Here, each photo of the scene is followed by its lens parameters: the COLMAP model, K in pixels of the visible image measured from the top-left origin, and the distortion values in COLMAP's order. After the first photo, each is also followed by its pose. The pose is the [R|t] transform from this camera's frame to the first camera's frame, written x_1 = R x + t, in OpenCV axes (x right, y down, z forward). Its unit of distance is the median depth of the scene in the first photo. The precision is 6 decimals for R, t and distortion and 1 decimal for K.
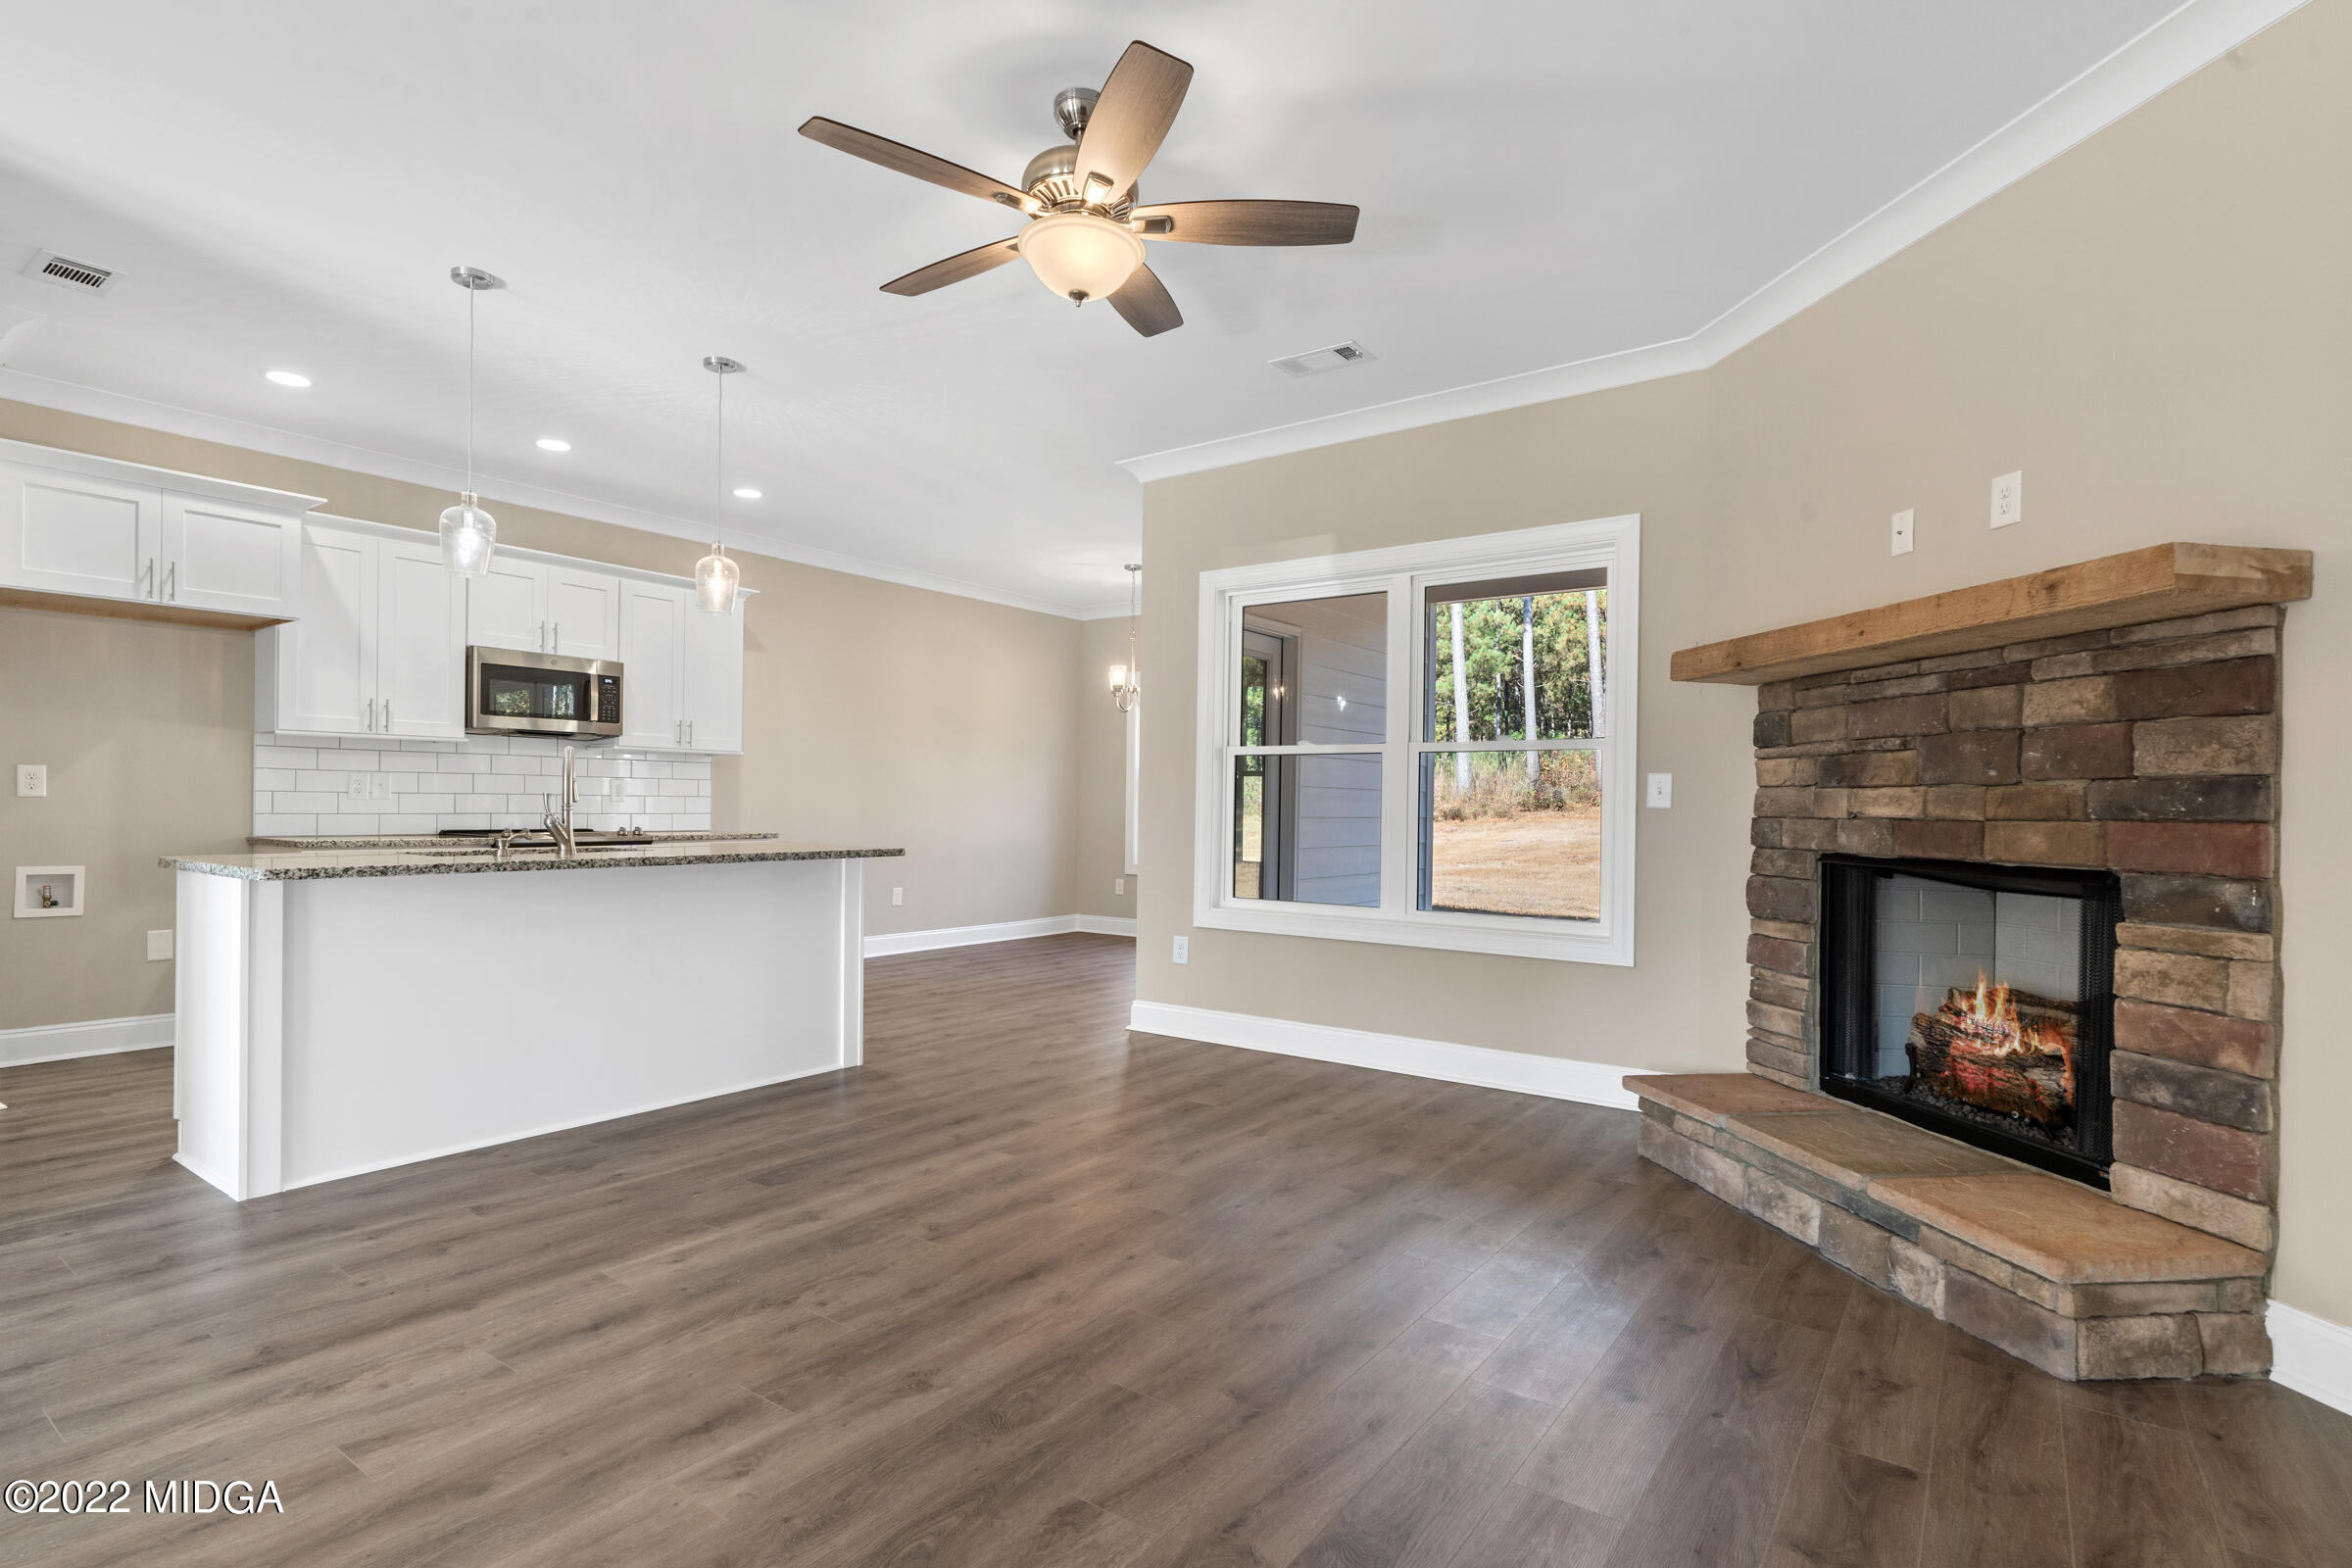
lens RADIAL K [[1149.3, 0, 1170.5], [0, 1149.3, 803.7], [0, 0, 1]] dist [-0.000905, 0.000093]
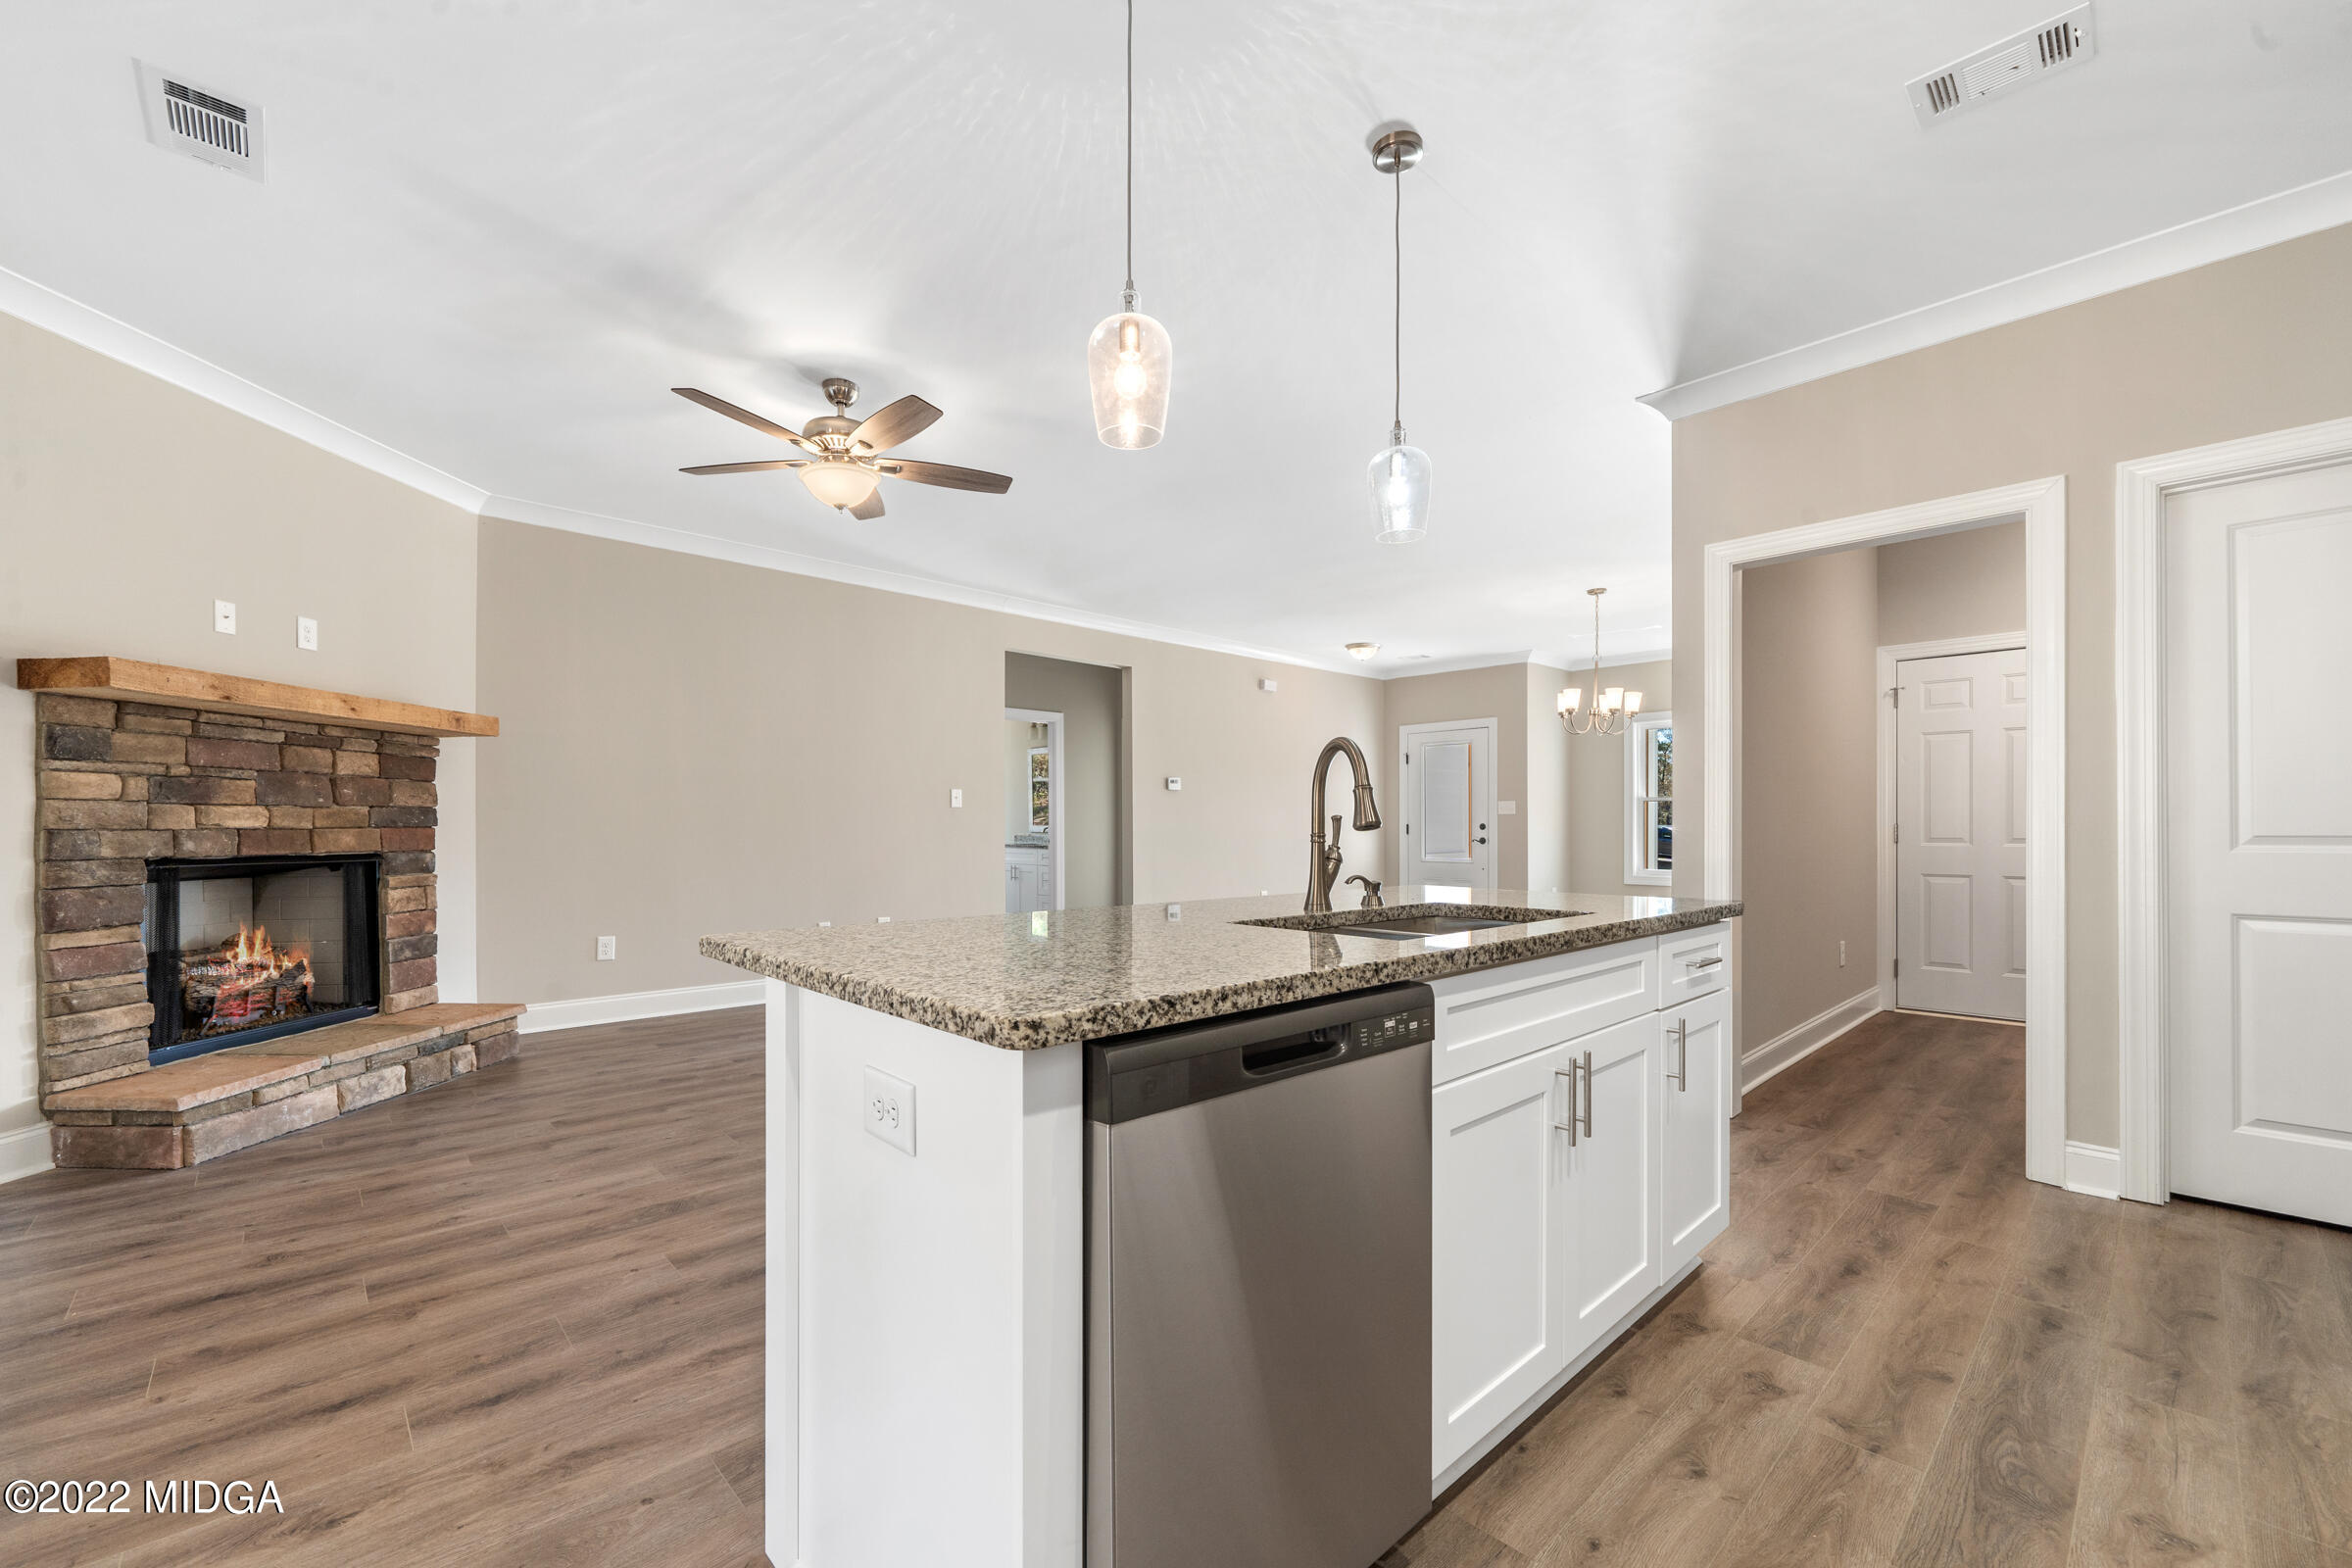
lens RADIAL K [[933.7, 0, 1164.5], [0, 933.7, 825.5], [0, 0, 1]] dist [-0.001288, -0.000154]
pose [[-0.982552, -0.010327, 0.185701, -0.712998], [-0.010484, 0.999945, 0.000133, -0.002736], [-0.185692, -0.001816, -0.982606, 2.033263]]
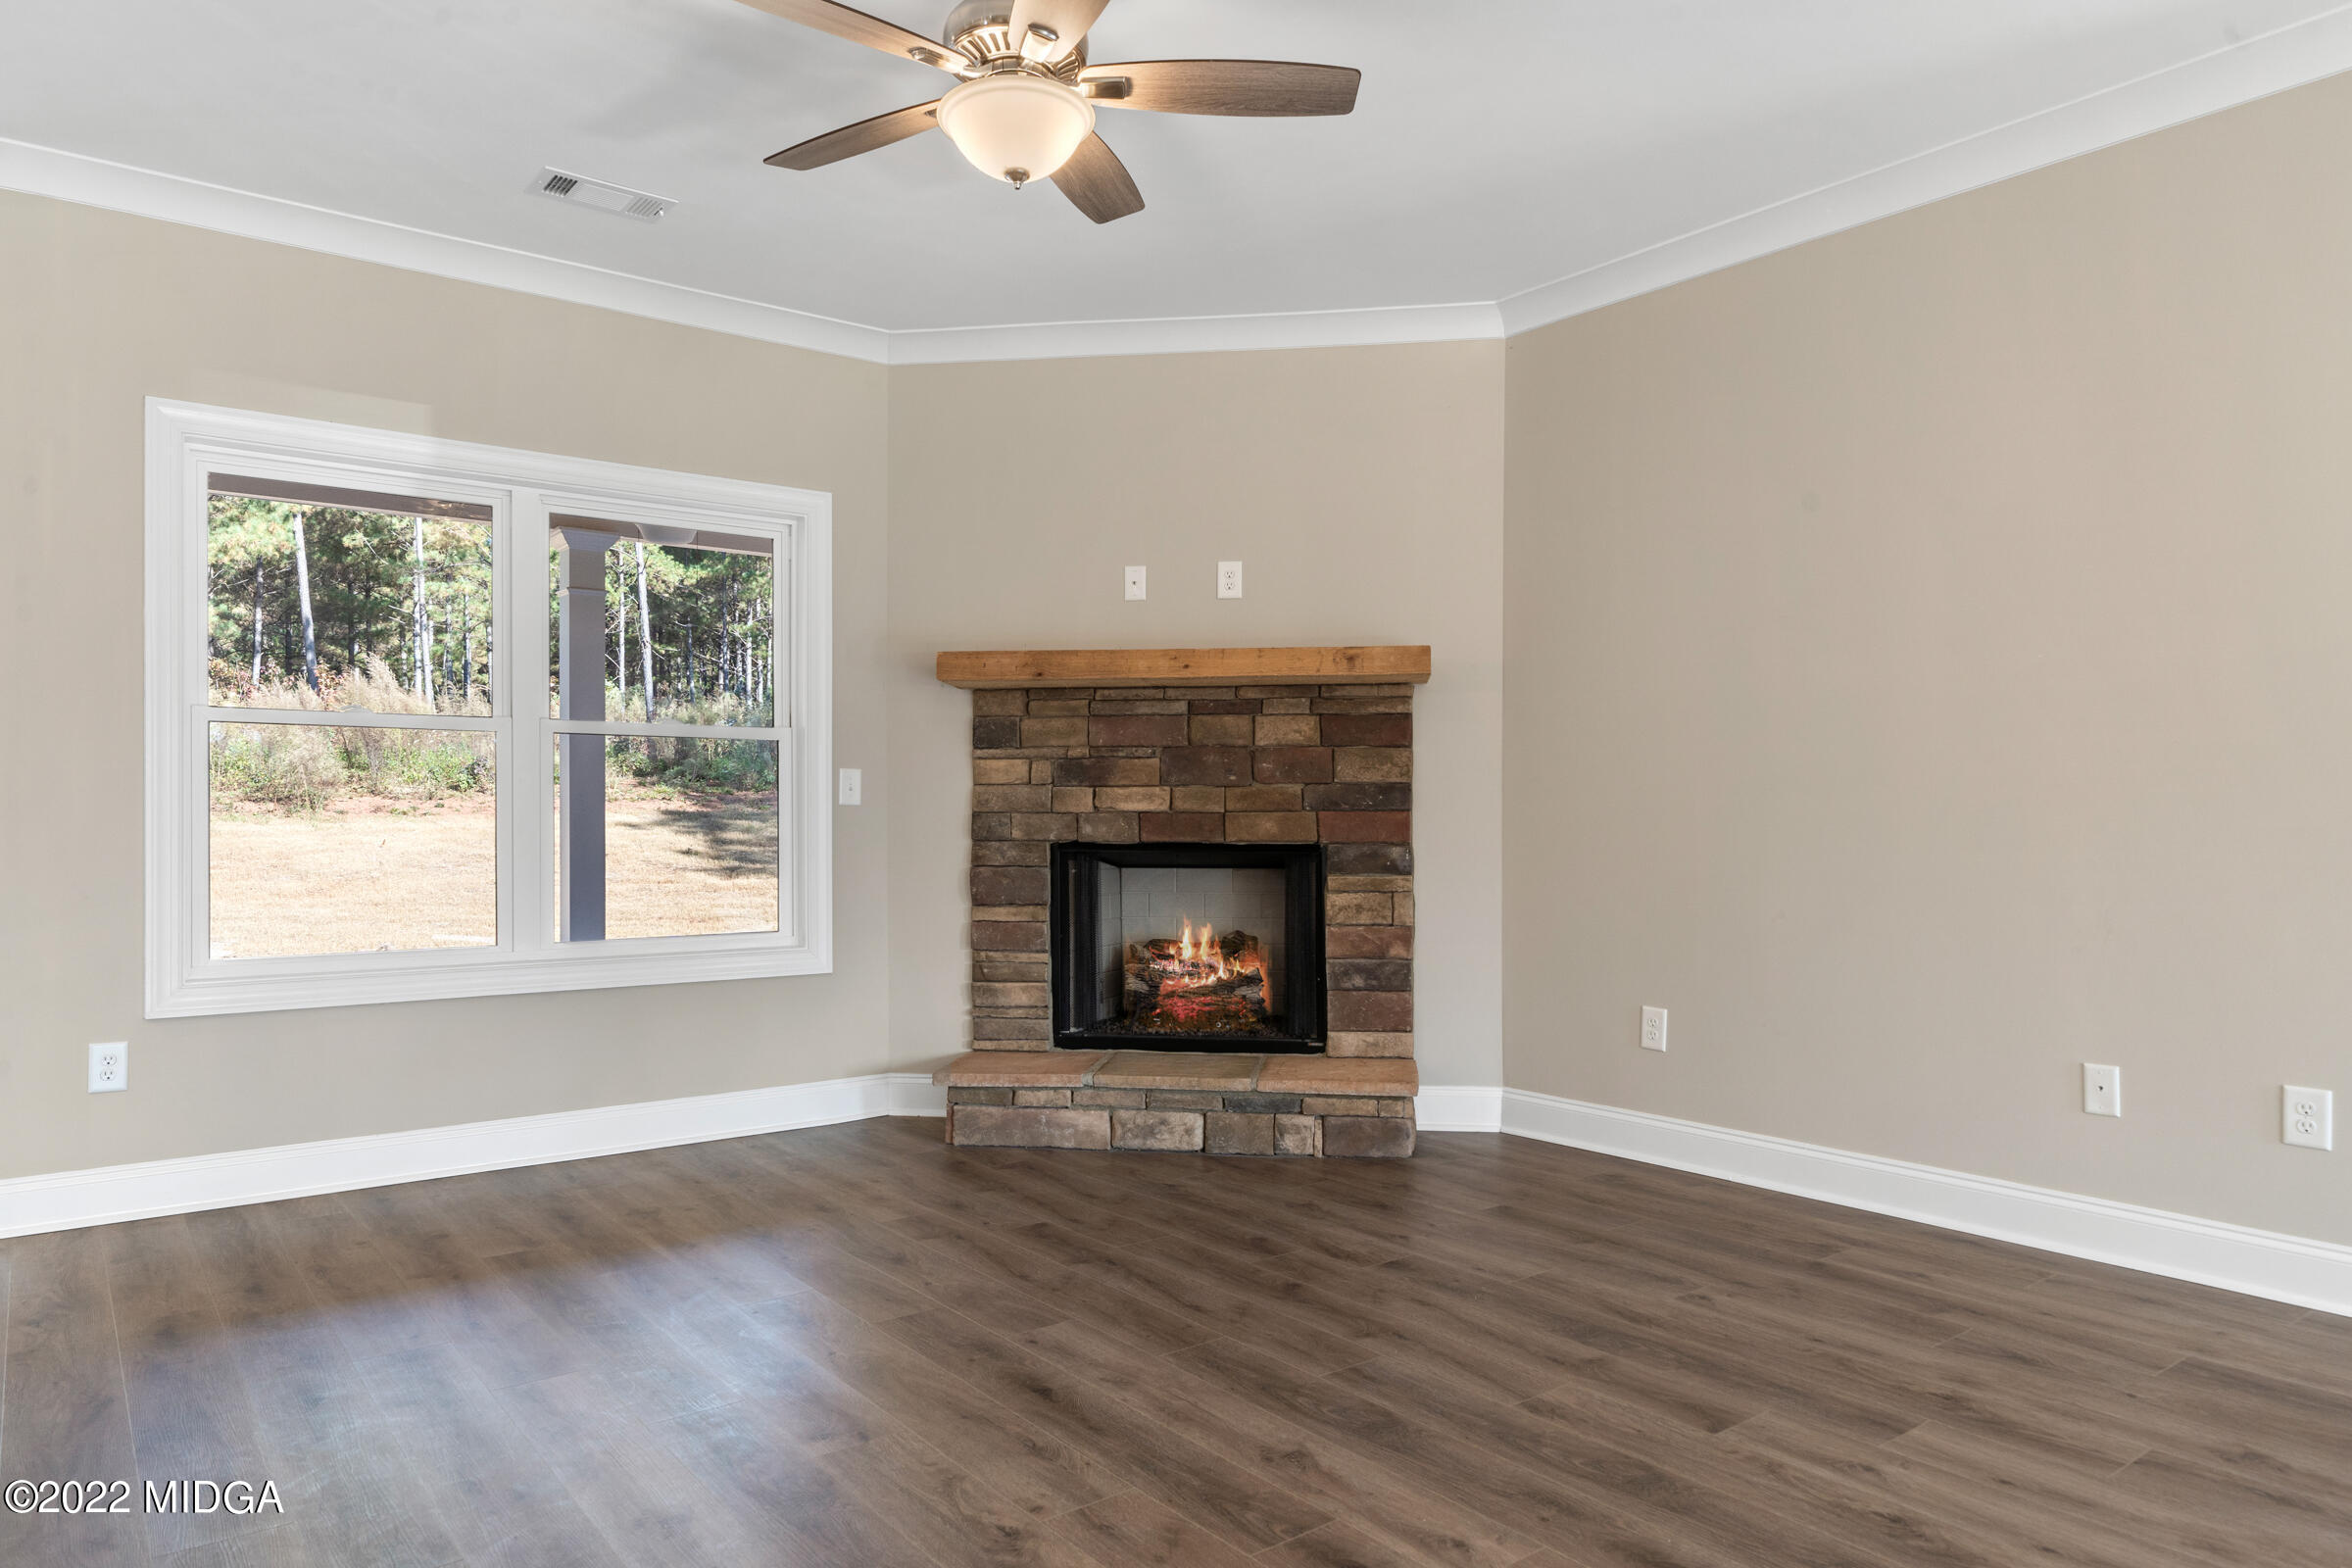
lens RADIAL K [[1480.3, 0, 1165.3], [0, 1480.3, 813.4], [0, 0, 1]] dist [-0.000423, 0.000223]
pose [[0.274109, -0.013465, 0.961604, -0.984787], [0.001644, 0.999907, 0.013533, -0.007698], [-0.961697, -0.002128, 0.274105, 0.571527]]
